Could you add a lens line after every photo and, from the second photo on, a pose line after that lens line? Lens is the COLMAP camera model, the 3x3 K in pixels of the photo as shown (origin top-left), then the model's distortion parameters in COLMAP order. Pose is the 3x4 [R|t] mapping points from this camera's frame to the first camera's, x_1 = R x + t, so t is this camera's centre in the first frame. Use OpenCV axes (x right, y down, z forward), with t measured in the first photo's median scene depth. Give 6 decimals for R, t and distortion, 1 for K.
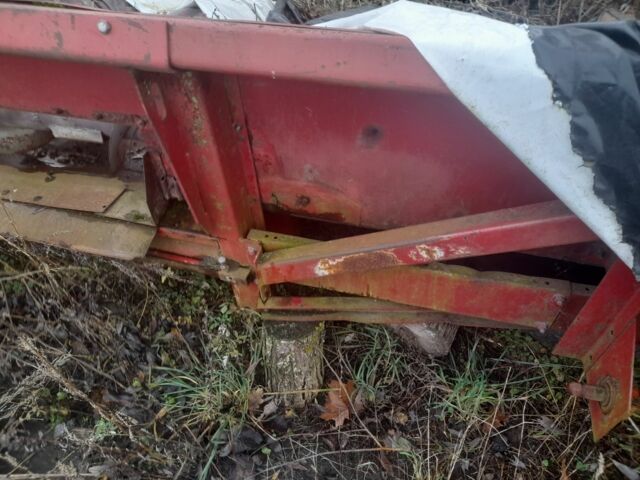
lens RADIAL K [[480.4, 0, 320.6], [0, 480.4, 242.0], [0, 0, 1]] dist [0.043989, -0.002022]
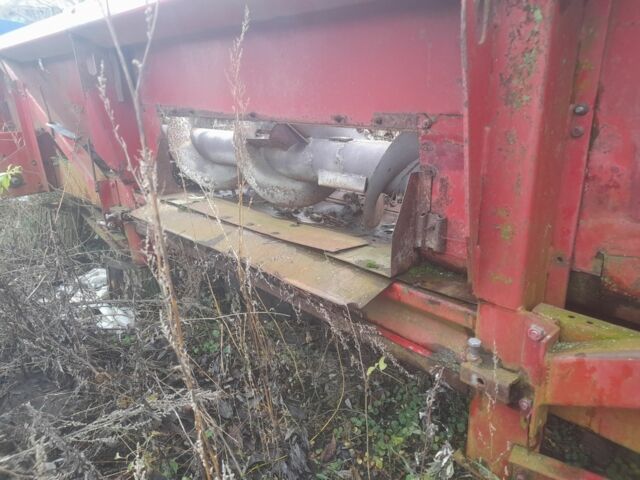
lens RADIAL K [[480.4, 0, 322.5], [0, 480.4, 240.2], [0, 0, 1]] dist [0.043989, -0.002022]
pose [[0.855564, 0.189467, -0.481781, -0.095626], [-0.383348, 0.857305, -0.343617, 0.200470], [0.347929, 0.478676, 0.806111, 0.364932]]
